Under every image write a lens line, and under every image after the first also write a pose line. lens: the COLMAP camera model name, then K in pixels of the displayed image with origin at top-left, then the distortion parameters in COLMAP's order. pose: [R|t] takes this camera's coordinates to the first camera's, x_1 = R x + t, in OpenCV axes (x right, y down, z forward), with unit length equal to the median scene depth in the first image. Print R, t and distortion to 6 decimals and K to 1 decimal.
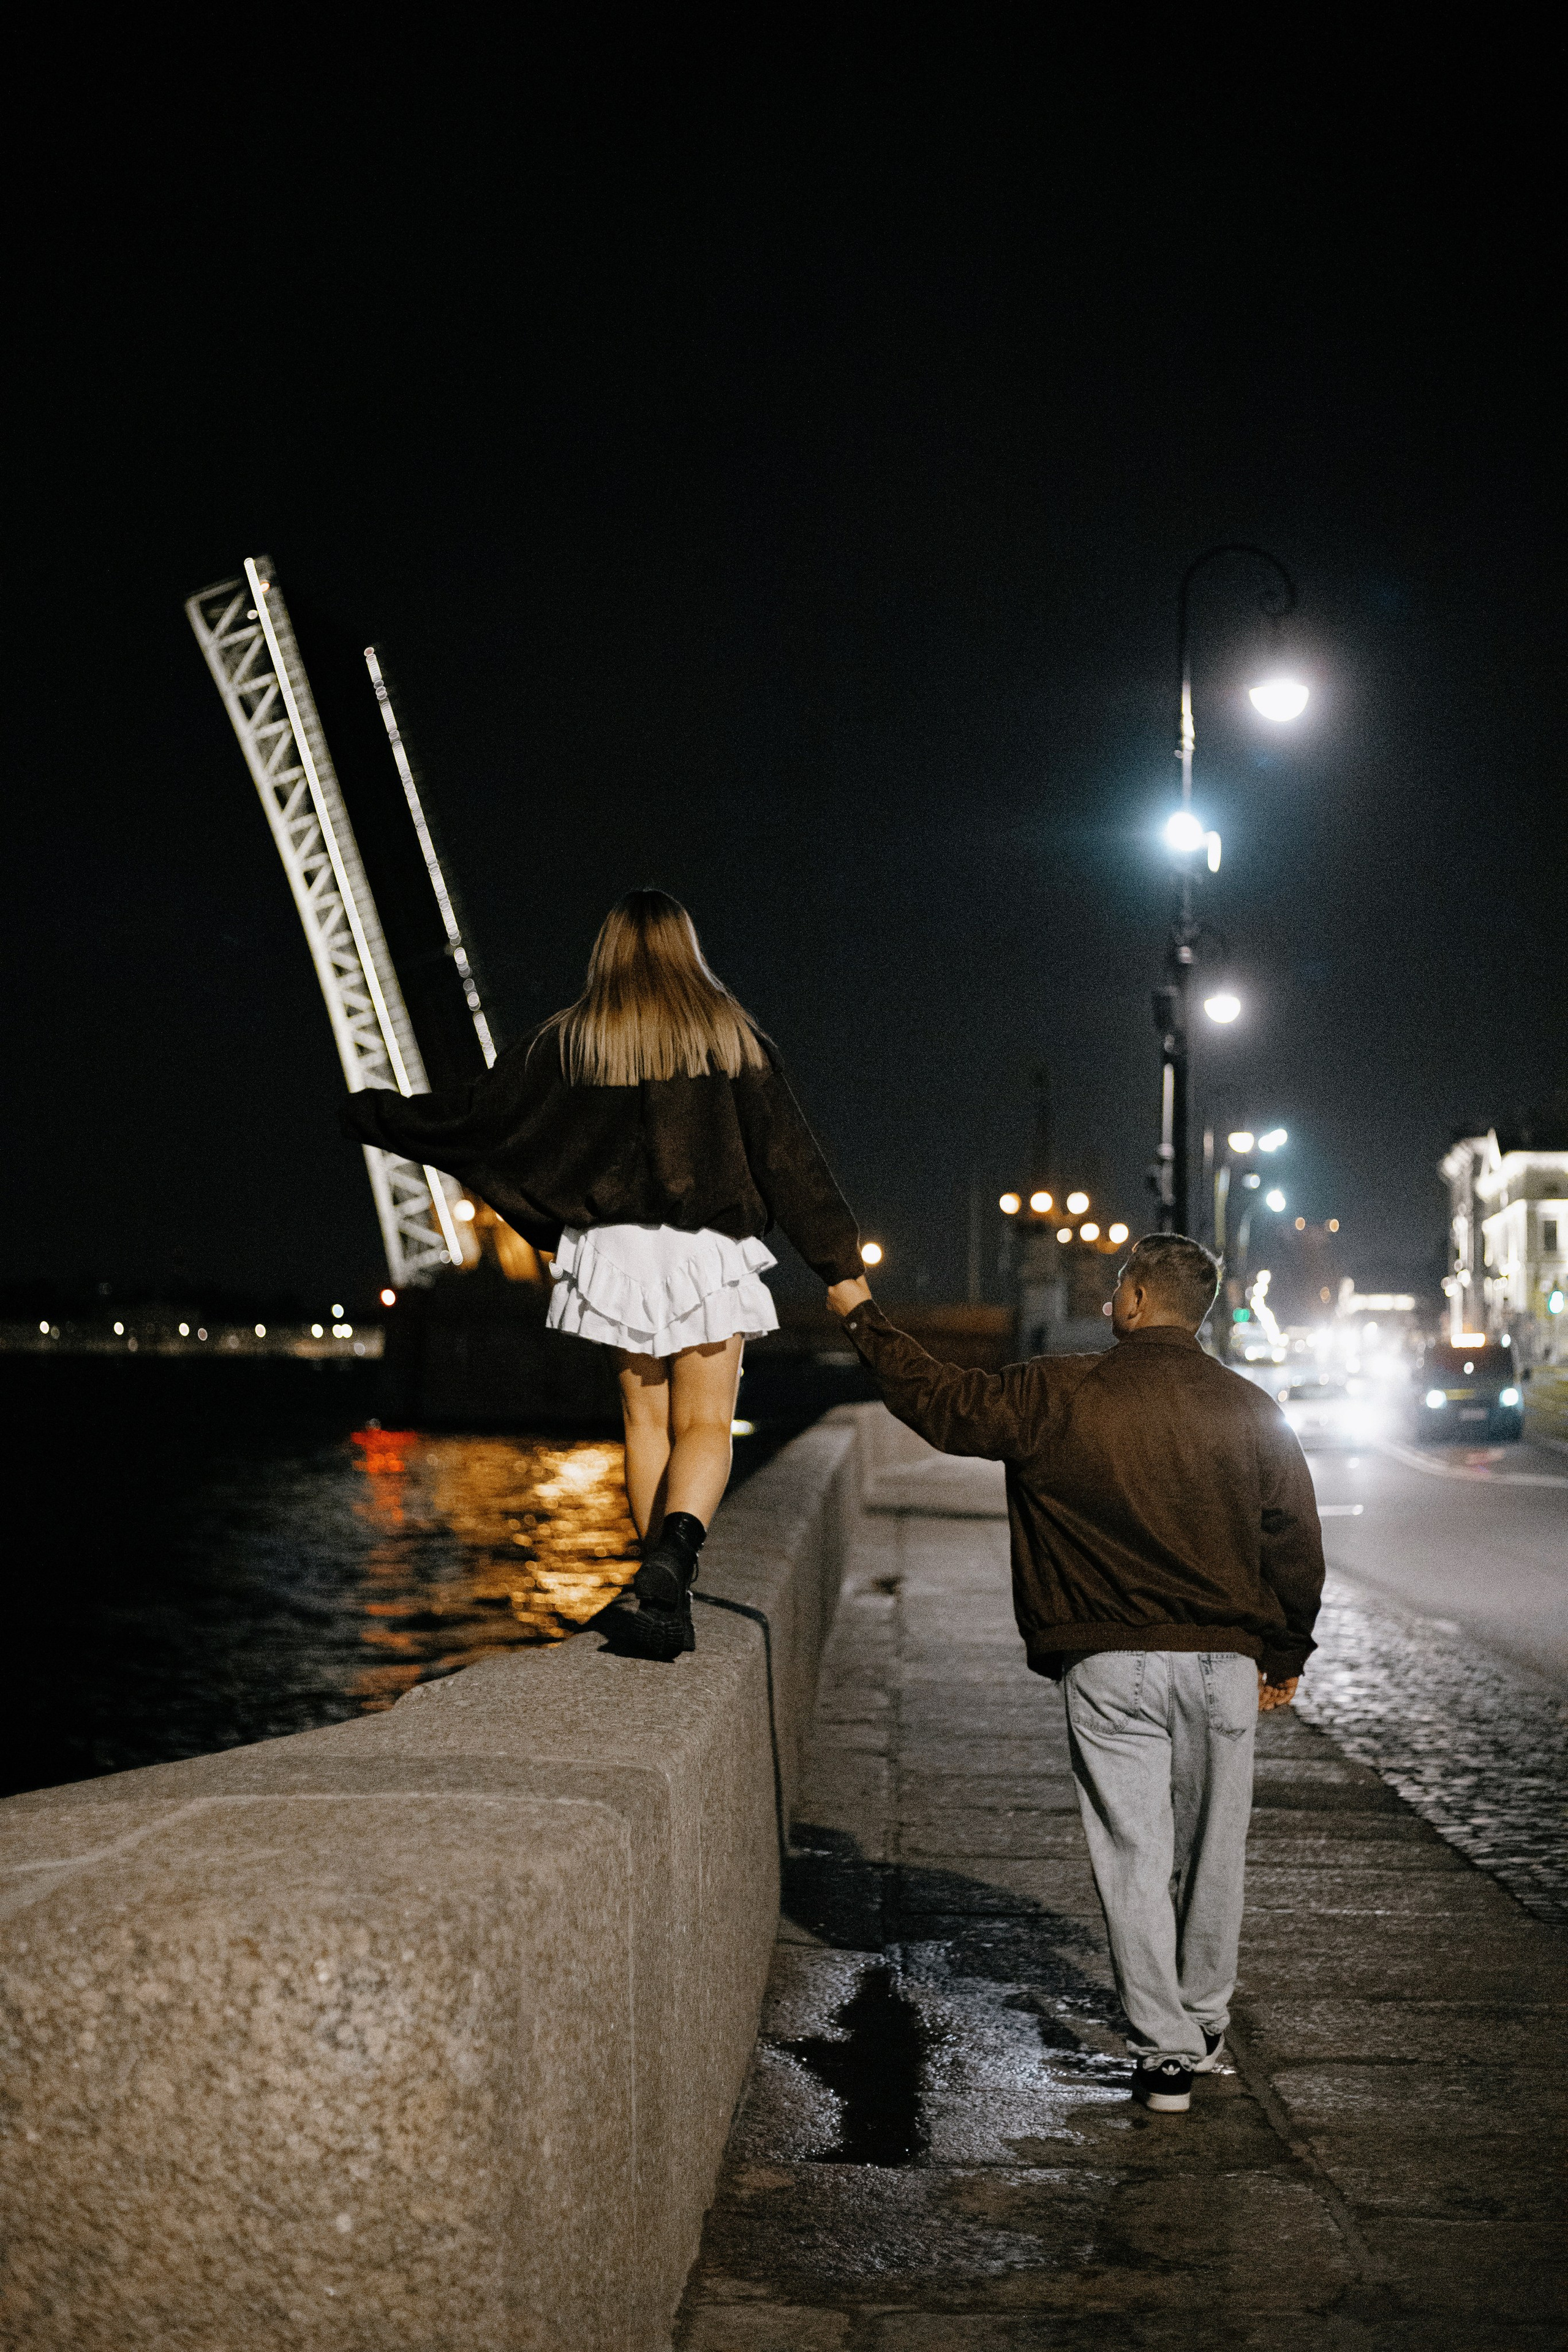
lens RADIAL K [[3336.3, 0, 791.3], [0, 3336.3, 1178.9], [0, 0, 1]] dist [-0.086940, -0.045184]
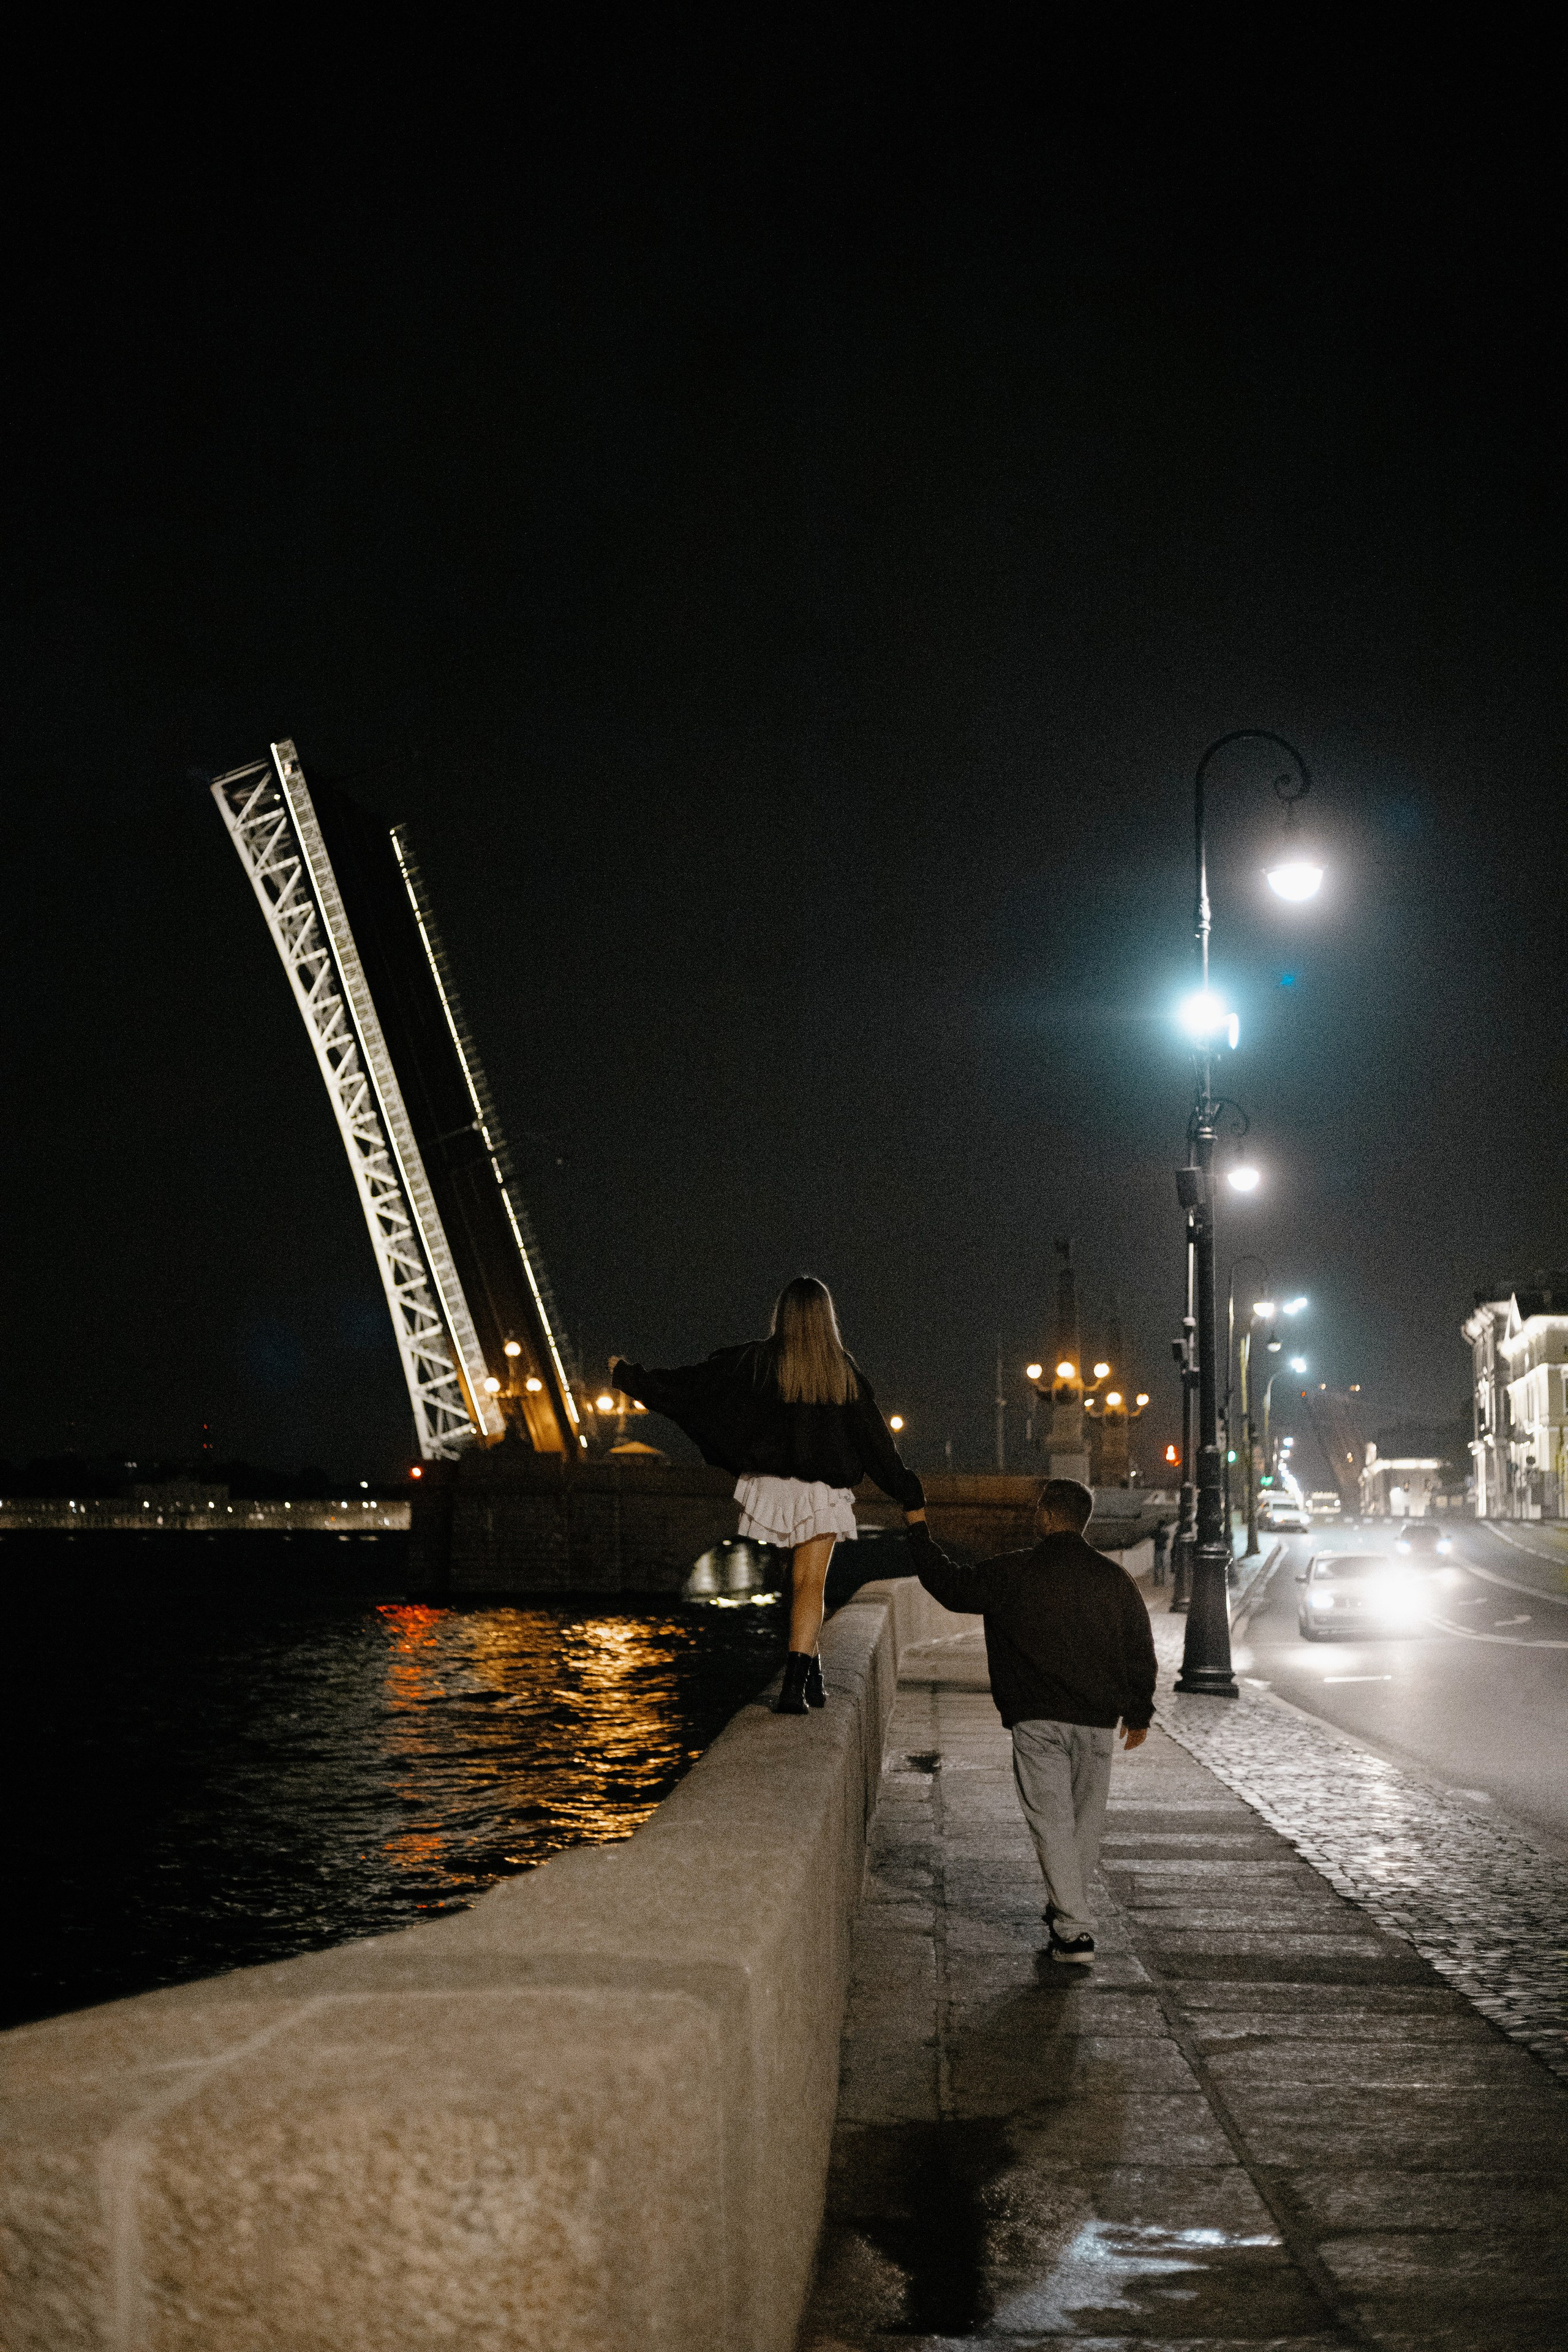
lens RADIAL K [[3336.3, 0, 791.3], [0, 3336.3, 1178.9], [0, 0, 1]] dist [-0.086940, -0.045184]
pose [[0.999908, -0.012291, -0.005750, -0.009088], [0.011991, 0.998697, -0.049595, -0.013267], [0.006352, 0.049521, 0.998753, -0.048197]]
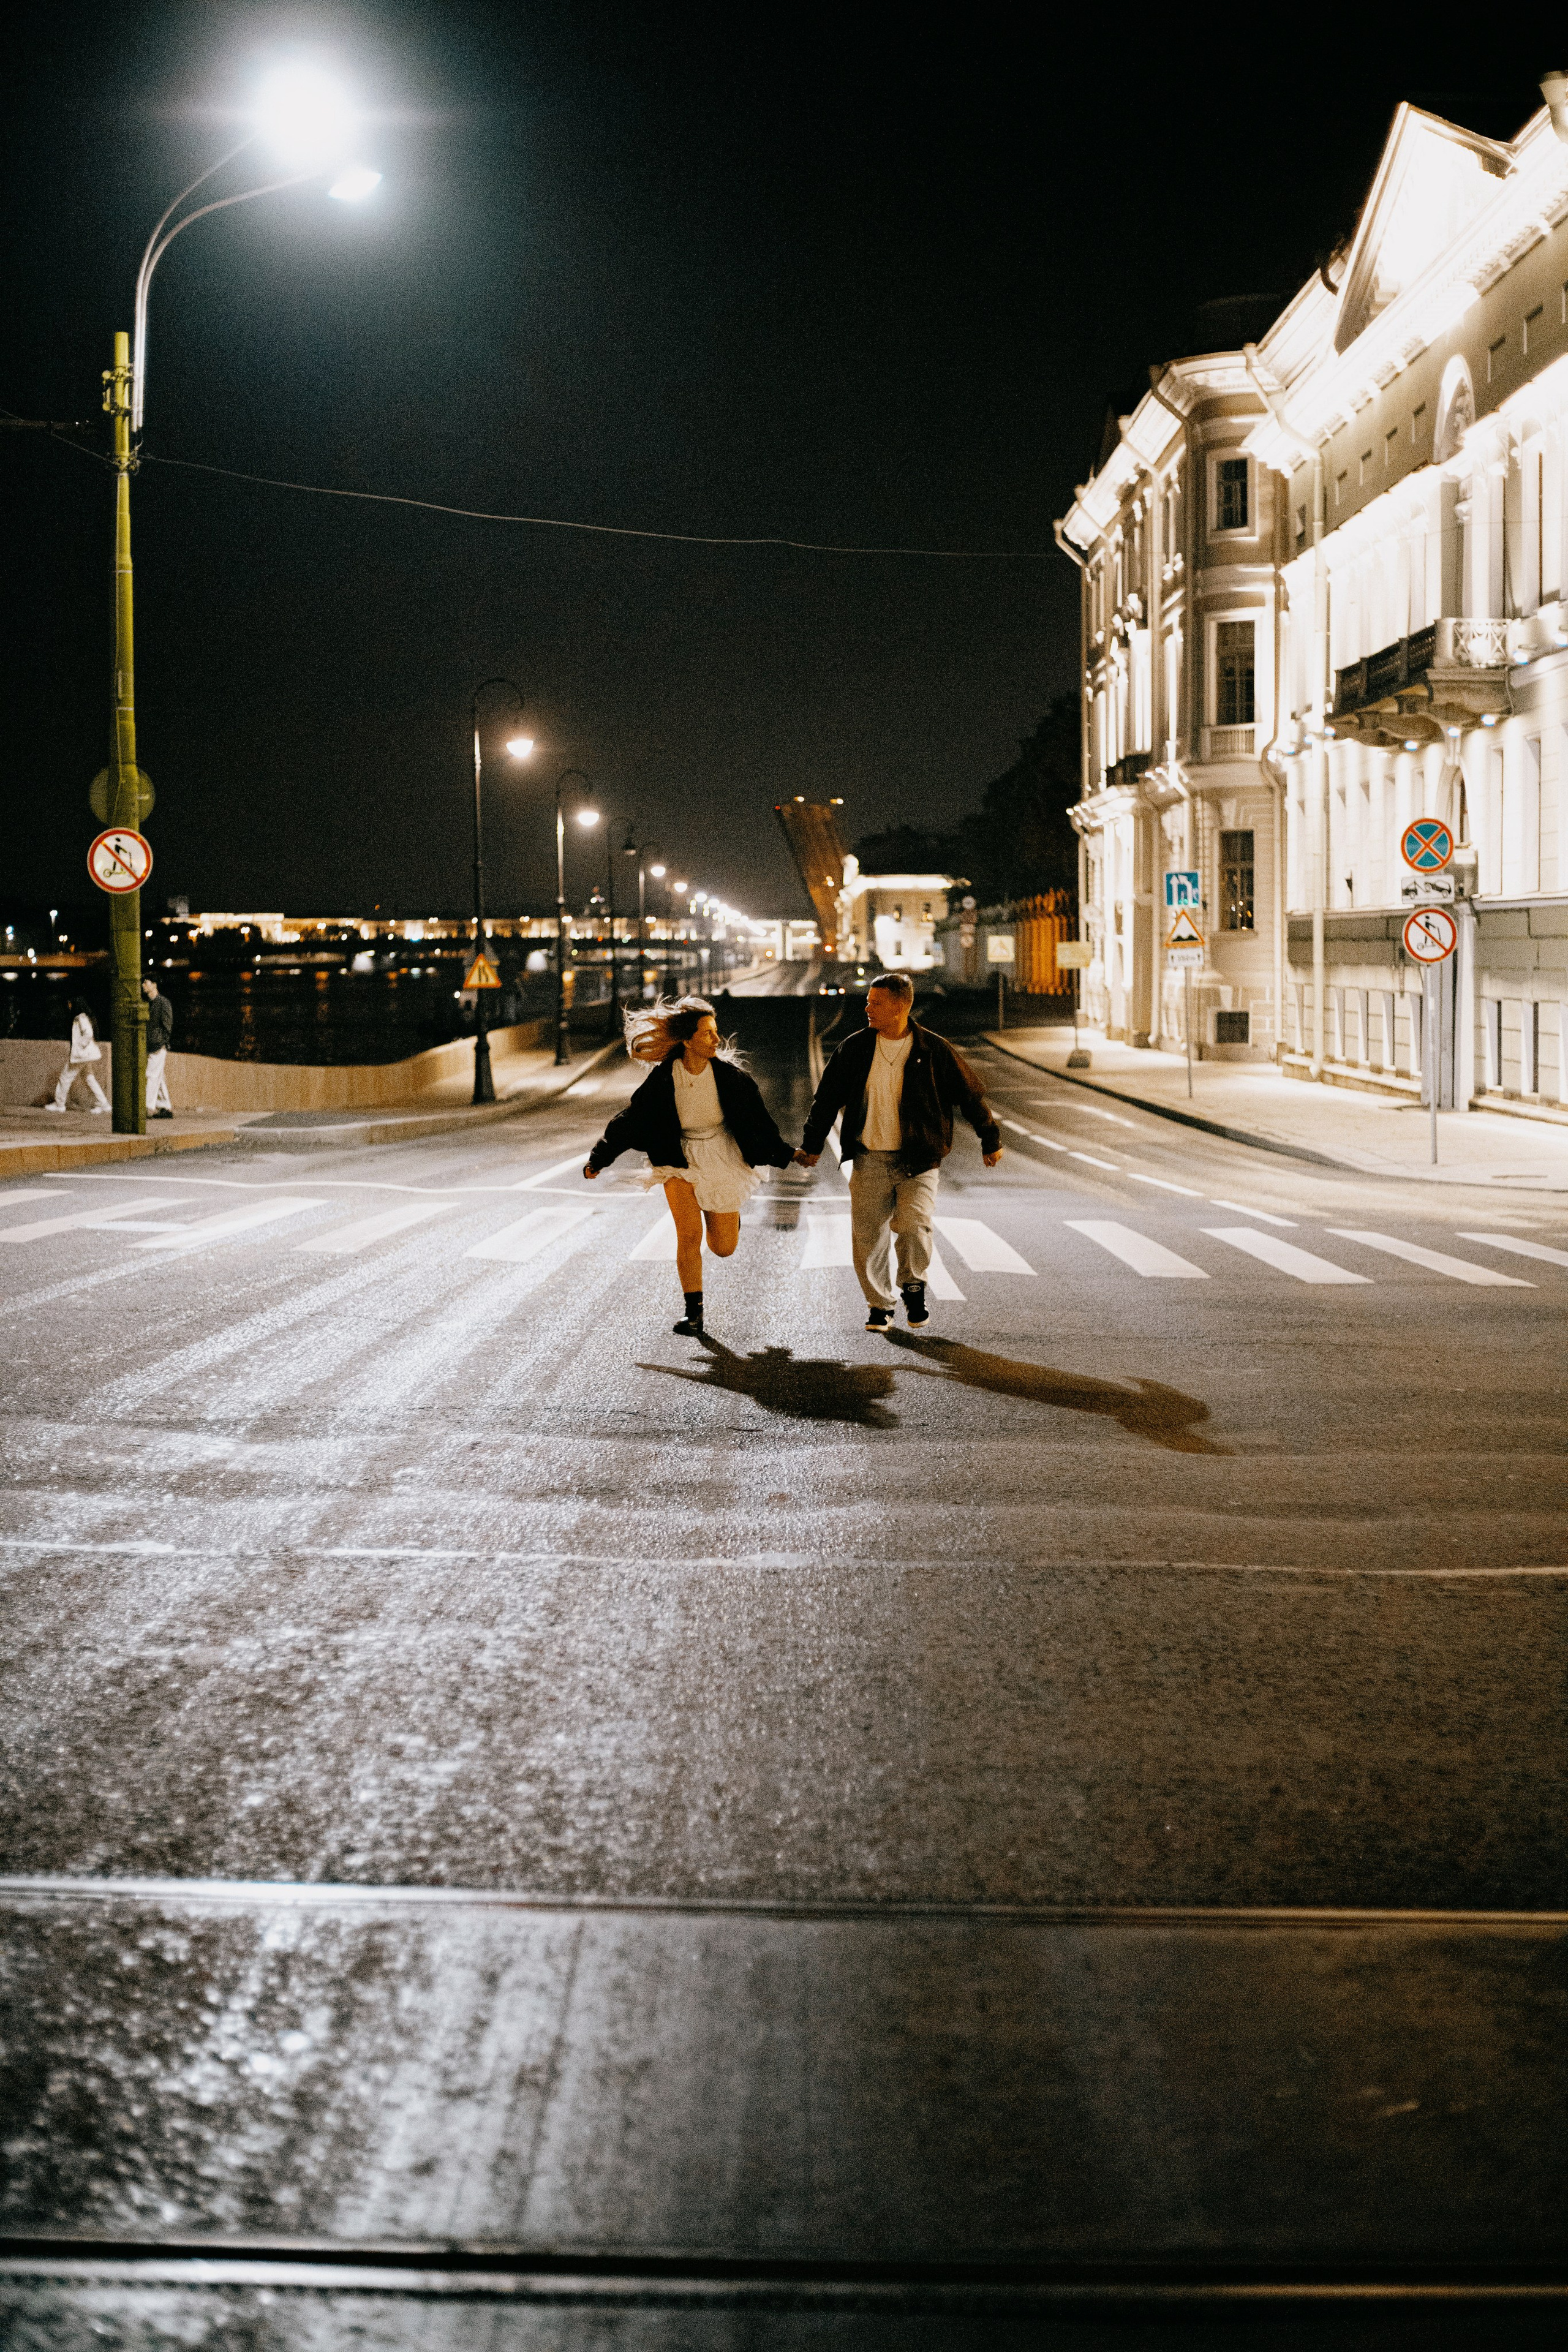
lens RADIAL K [[3336.3, 0, 791.3], [0, 3336.3, 1178.9], [0, 0, 1]] dist [-0.086940, -0.045184]
pose [[0.989533, -0.014372, 0.143590, 0.359466], [-0.003338, 0.992483, 0.122339, 0.083967], [-0.144268, -0.121538, 0.982046, 2.070810]]
